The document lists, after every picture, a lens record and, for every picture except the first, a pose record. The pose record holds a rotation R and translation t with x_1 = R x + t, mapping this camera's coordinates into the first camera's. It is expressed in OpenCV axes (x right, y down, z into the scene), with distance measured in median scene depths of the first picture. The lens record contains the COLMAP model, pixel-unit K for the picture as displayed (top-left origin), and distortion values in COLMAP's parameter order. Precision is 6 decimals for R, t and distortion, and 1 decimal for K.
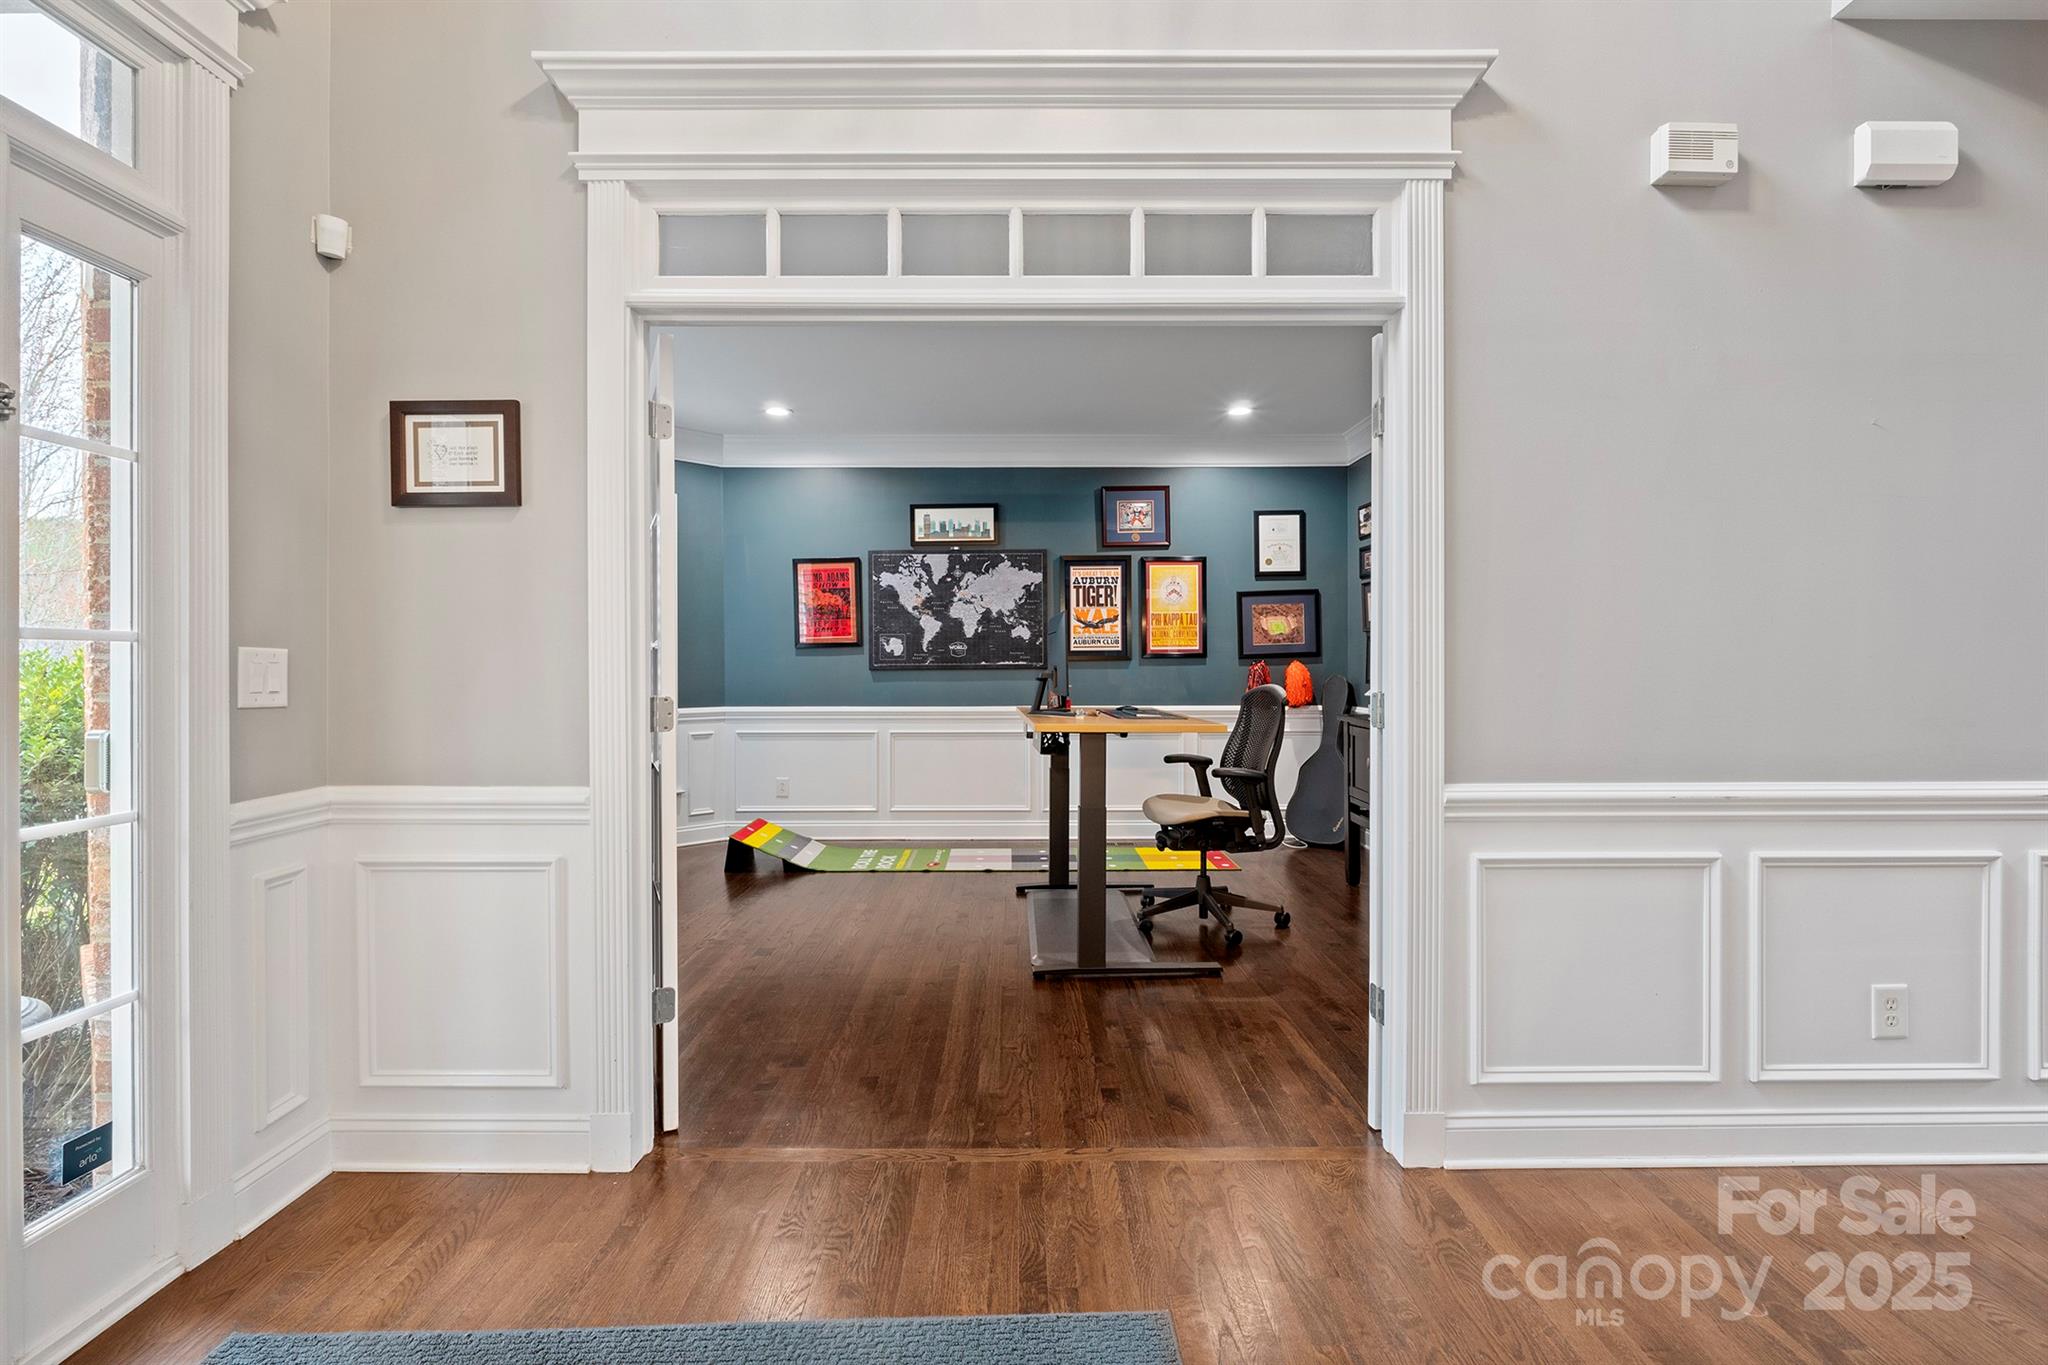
lens RADIAL K [[913.4, 0, 1021.9], [0, 913.4, 660.4], [0, 0, 1]] dist [-0.016448, 0.000201]
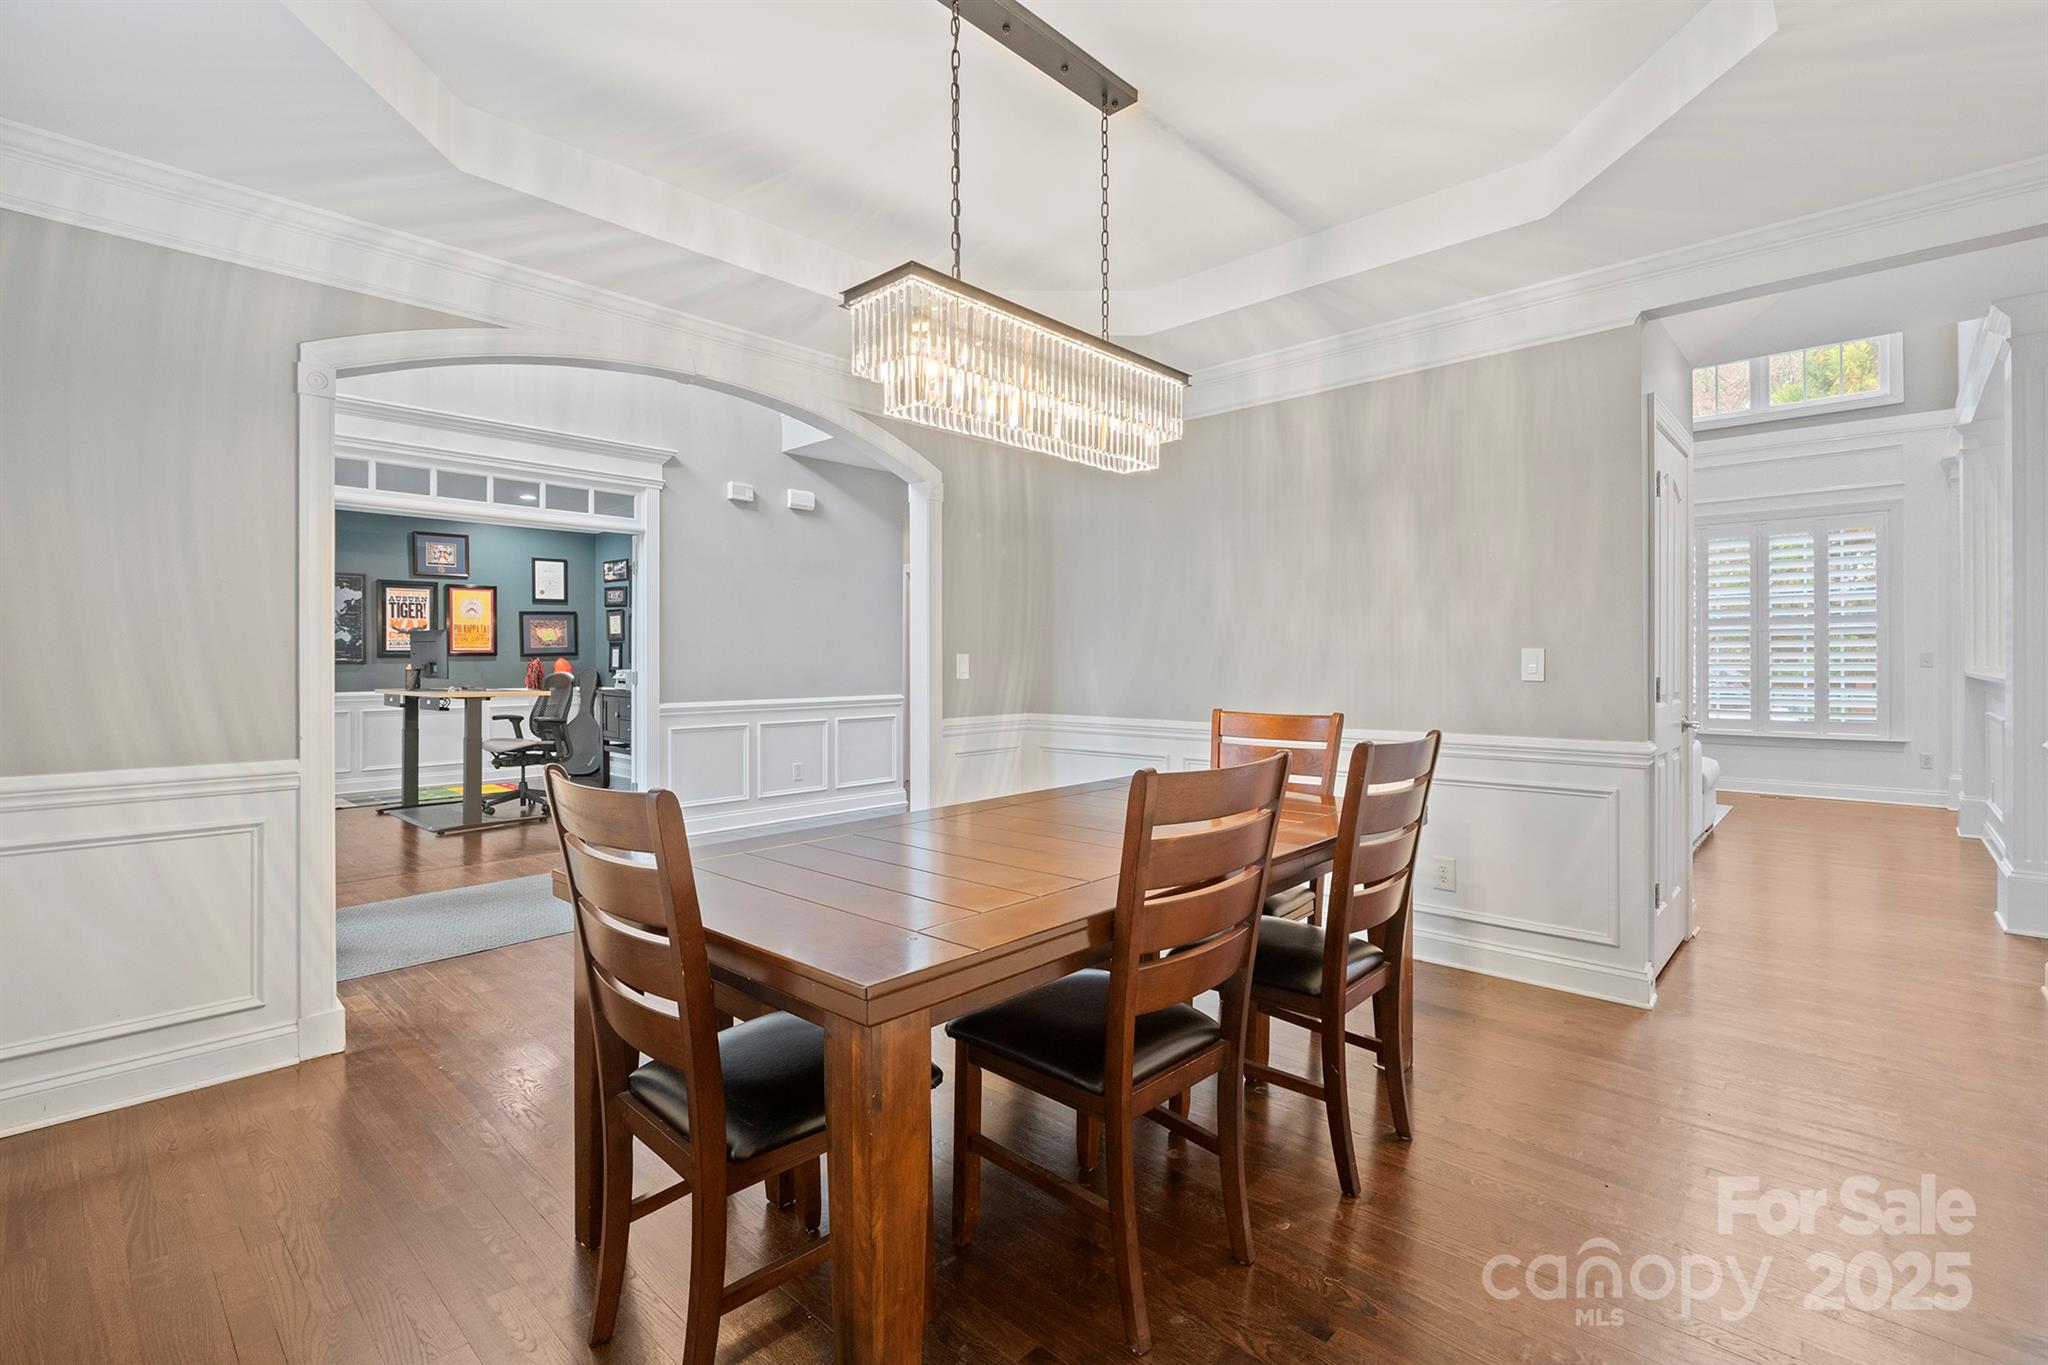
lens RADIAL K [[913.4, 0, 1021.9], [0, 913.4, 660.4], [0, 0, 1]] dist [-0.016448, 0.000201]
pose [[0.681836, 0.000421, 0.731505, -0.287082], [-0.003630, 0.999989, 0.002808, -0.002764], [-0.731496, -0.004570, 0.681831, -0.601701]]
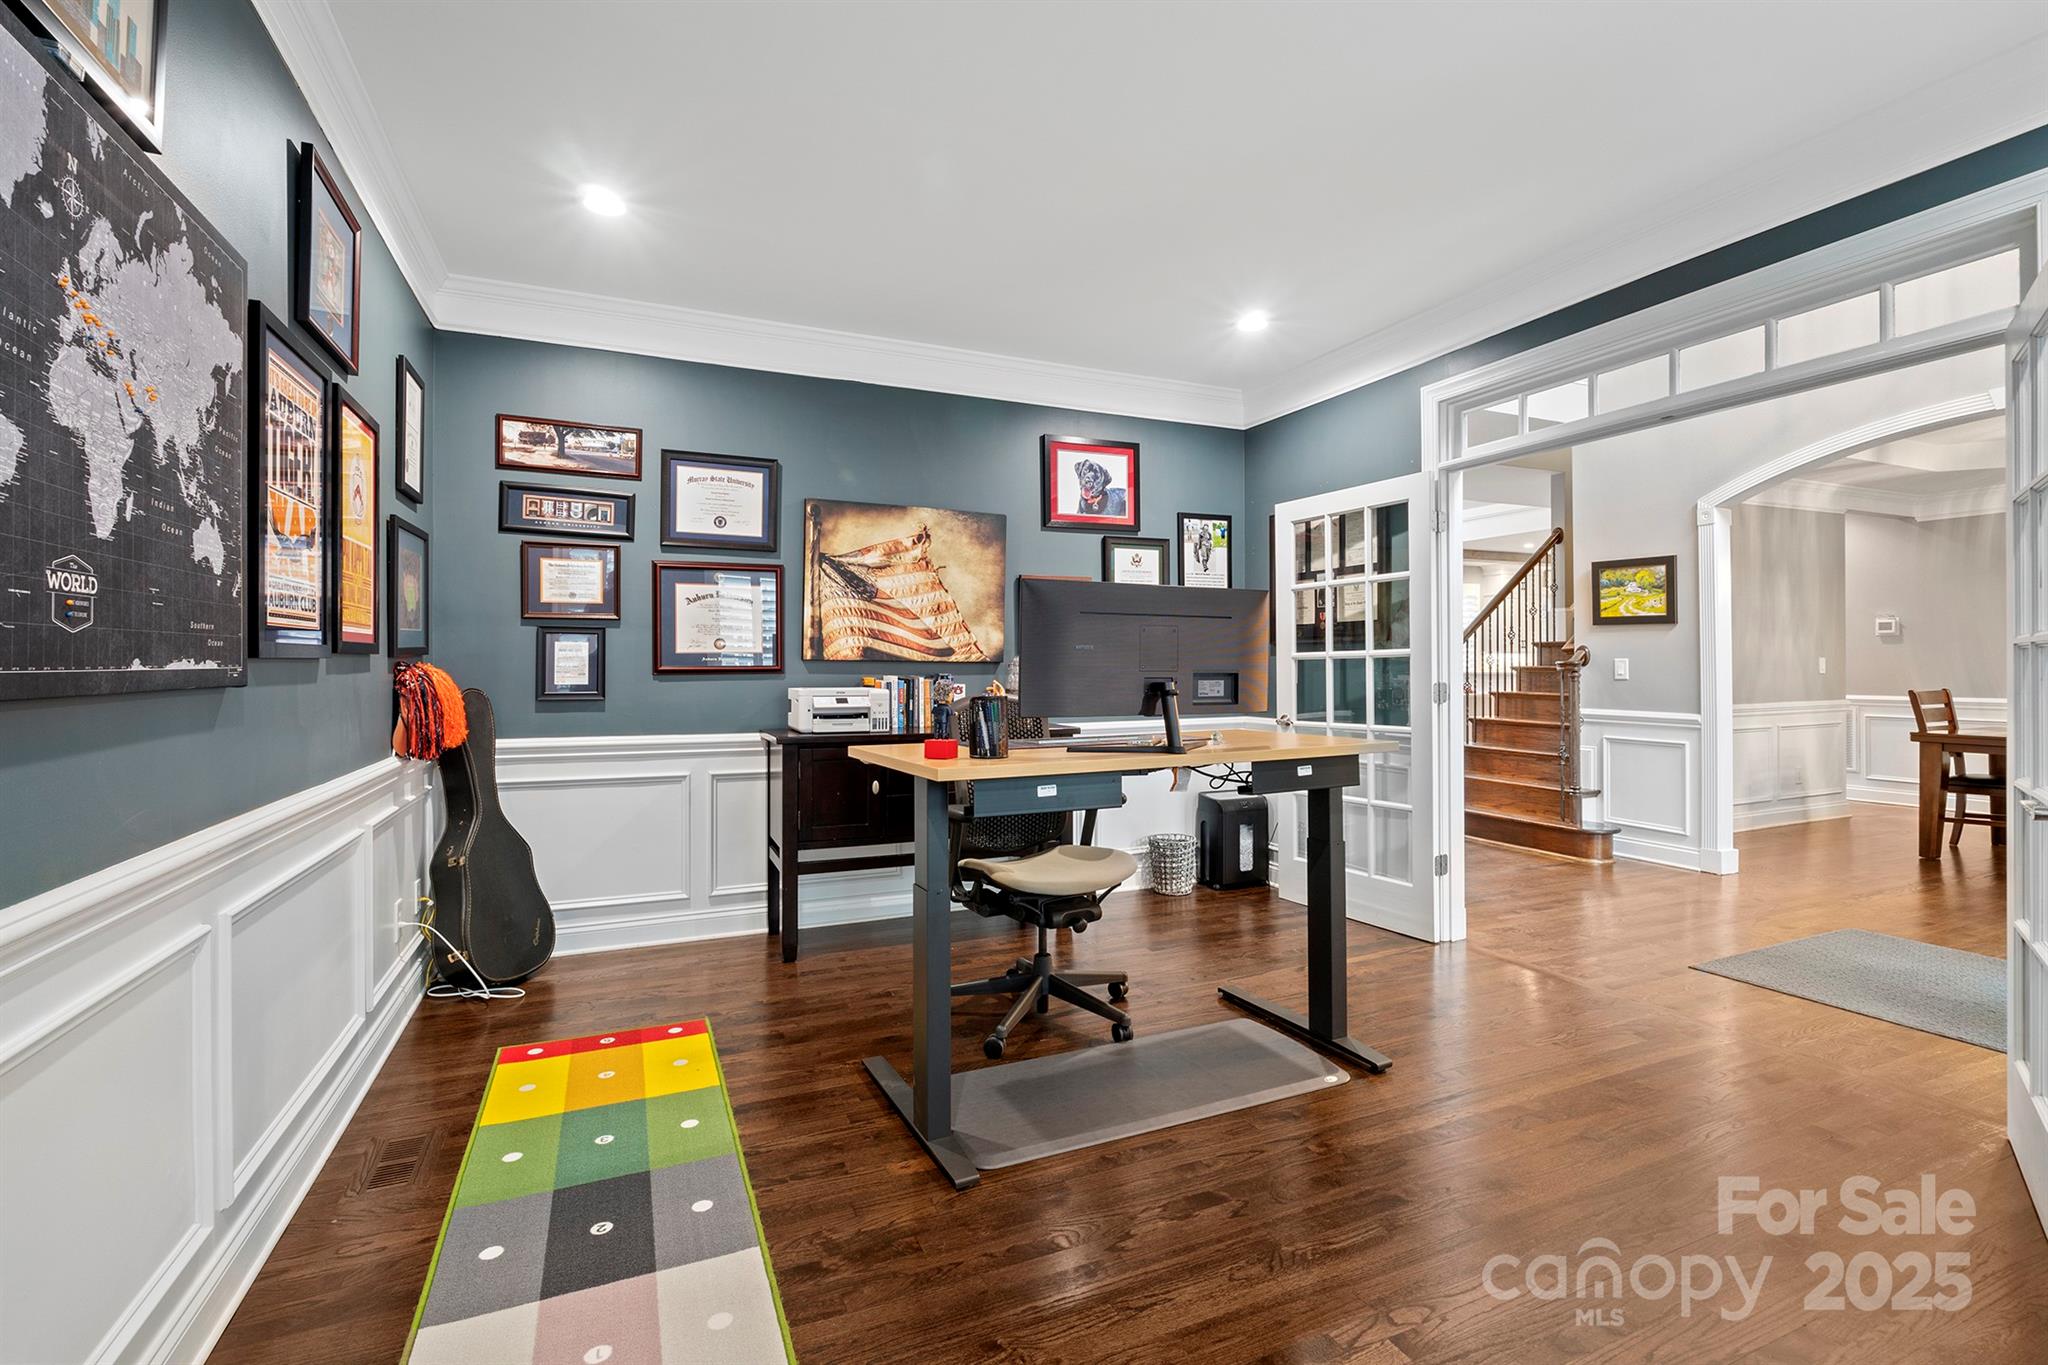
lens RADIAL K [[913.4, 0, 1021.9], [0, 913.4, 660.4], [0, 0, 1]] dist [-0.016448, 0.000201]
pose [[-0.396109, 0.010661, 0.918142, -0.319872], [0.002037, 0.999940, -0.010732, 0.004473], [-0.918201, -0.002381, -0.396107, 0.891500]]
